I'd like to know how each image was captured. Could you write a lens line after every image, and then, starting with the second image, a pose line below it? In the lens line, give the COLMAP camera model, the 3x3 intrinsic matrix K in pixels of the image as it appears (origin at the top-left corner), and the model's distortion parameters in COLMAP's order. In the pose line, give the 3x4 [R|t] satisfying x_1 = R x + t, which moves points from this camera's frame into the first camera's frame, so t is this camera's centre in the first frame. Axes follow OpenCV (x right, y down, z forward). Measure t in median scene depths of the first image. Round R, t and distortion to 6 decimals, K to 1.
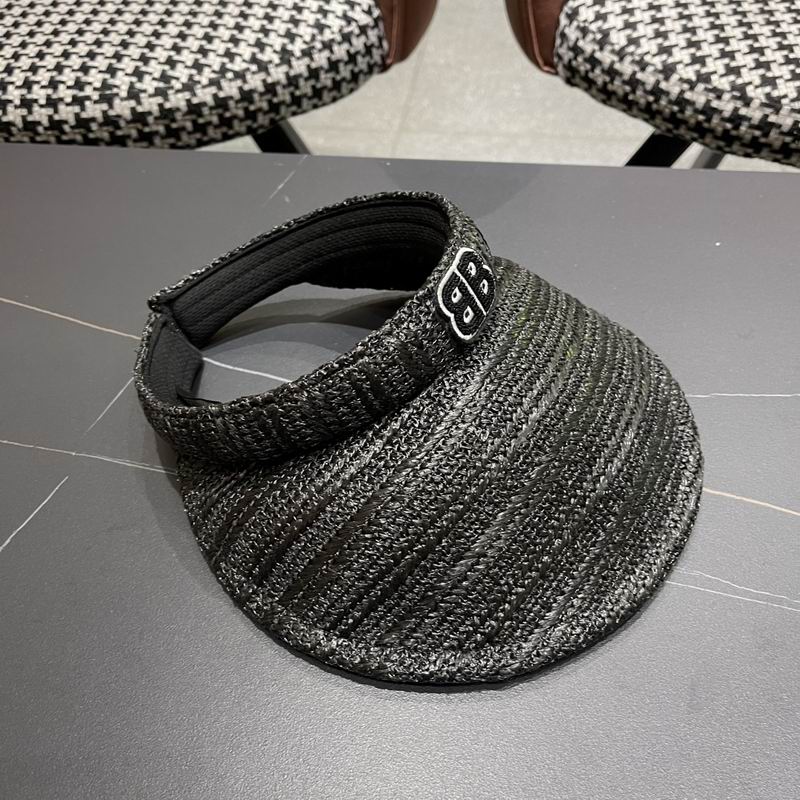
lens RADIAL K [[816.4, 0, 401.0], [0, 816.4, 413.7], [0, 0, 1]] dist [0.027411, -0.059320]
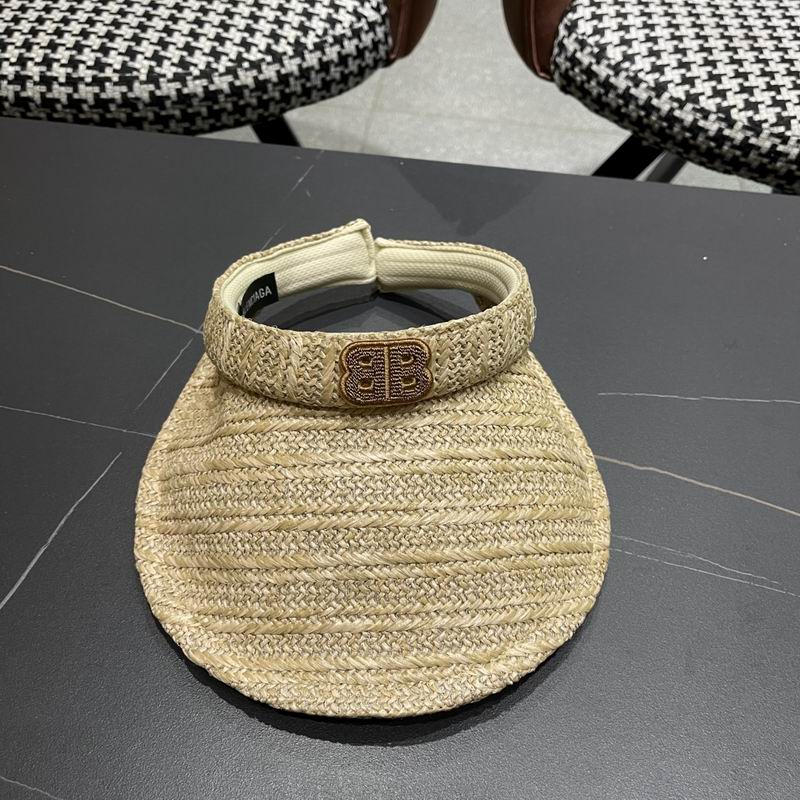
lens RADIAL K [[813.5, 0, 394.0], [0, 813.5, 413.7], [0, 0, 1]] dist [0.017398, -0.039541]
pose [[0.997040, 0.035401, 0.068244, -0.077255], [-0.038049, 0.998556, 0.037910, -0.018034], [-0.066804, -0.040395, 0.996948, -0.060638]]
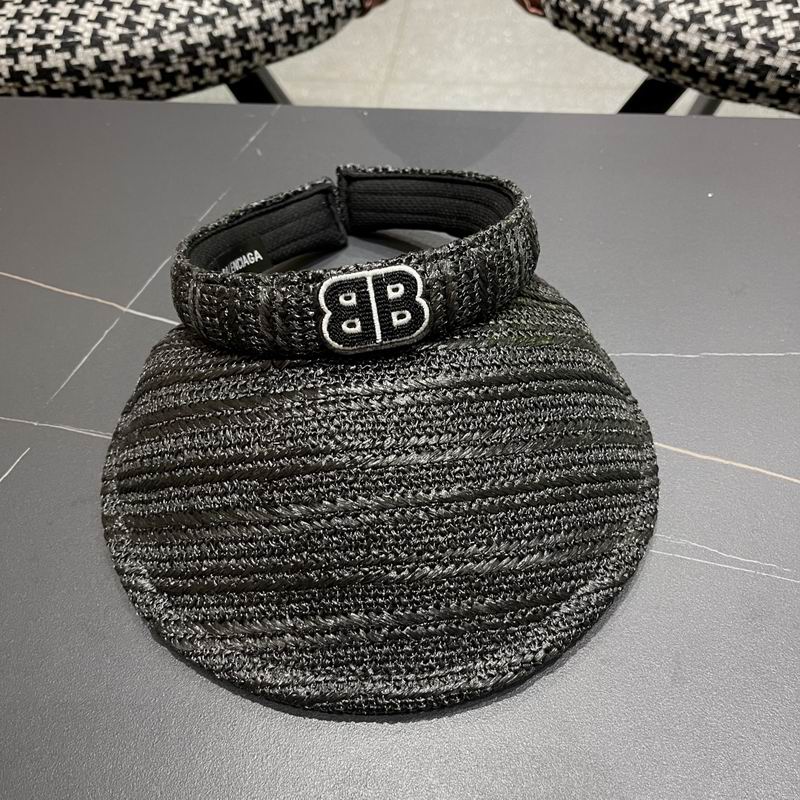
lens RADIAL K [[809.5, 0, 400.6], [0, 809.5, 417.9], [0, 0, 1]] dist [0.091756, -0.162552]
pose [[0.999921, -0.011883, 0.004120, 0.015307], [0.011635, 0.998379, 0.055713, -0.004178], [-0.004776, -0.055660, 0.998438, 0.026781]]
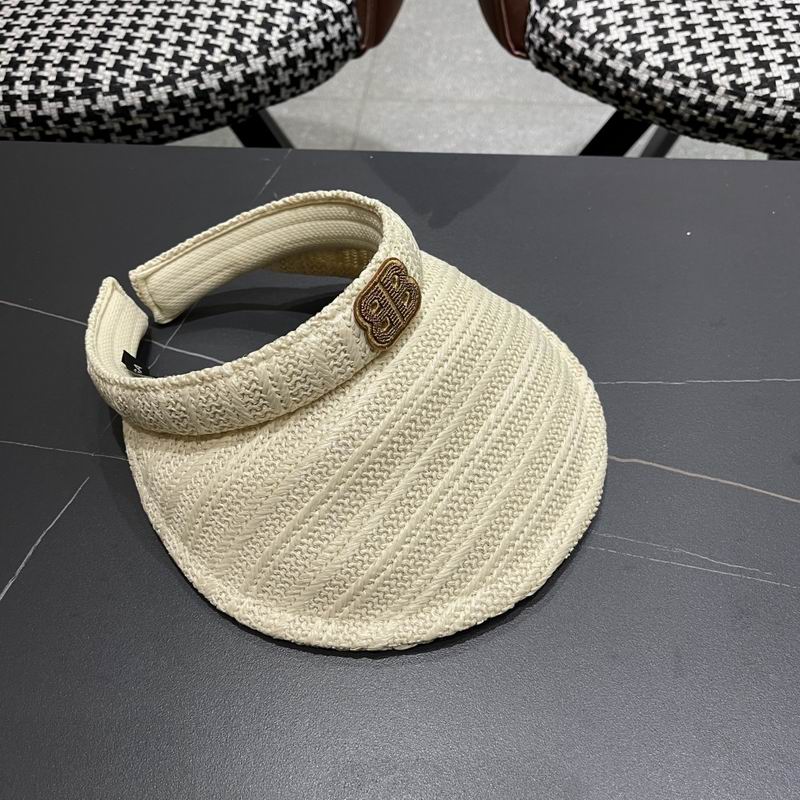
lens RADIAL K [[812.4, 0, 391.0], [0, 812.4, 414.9], [0, 0, 1]] dist [0.035101, -0.070396]
pose [[0.999030, -0.029306, 0.032868, -0.030485], [0.027511, 0.998174, 0.053774, -0.031148], [-0.034384, -0.052818, 0.998012, -0.041172]]
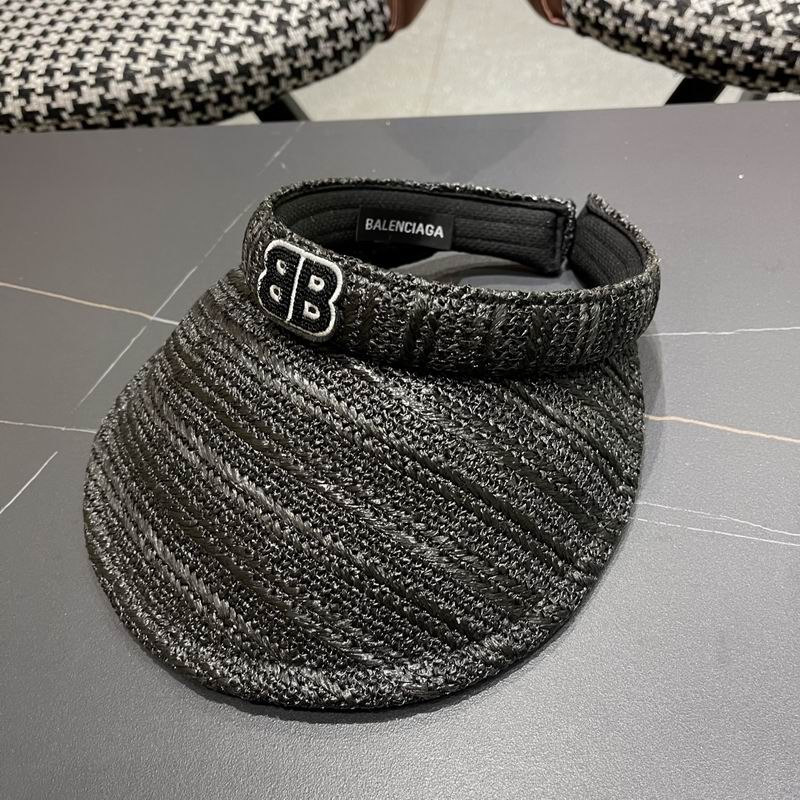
lens RADIAL K [[810.8, 0, 397.7], [0, 810.8, 420.1], [0, 0, 1]] dist [0.075949, -0.140191]
pose [[0.996690, -0.049487, -0.064500, 0.036205], [0.049496, 0.998773, -0.001450, 0.038557], [0.064493, -0.001747, 0.997917, 0.040148]]
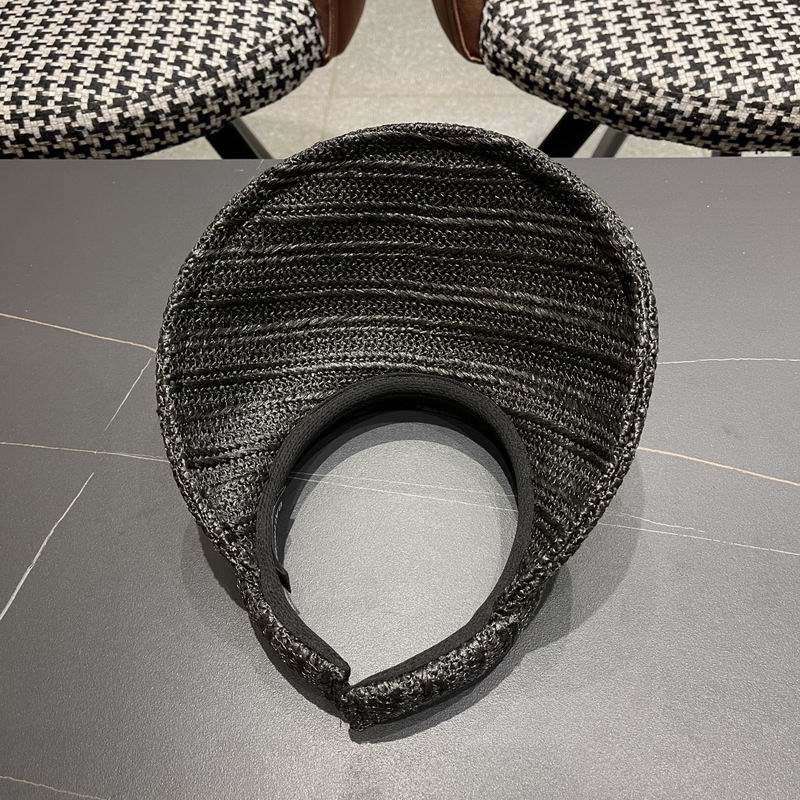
lens RADIAL K [[811.1, 0, 394.5], [0, 811.1, 418.1], [0, 0, 1]] dist [0.017709, -0.033938]
pose [[0.995649, -0.070350, 0.061112, -0.028271], [0.065728, 0.995045, 0.074598, -0.037108], [-0.066057, -0.070257, 0.995339, -0.110974]]
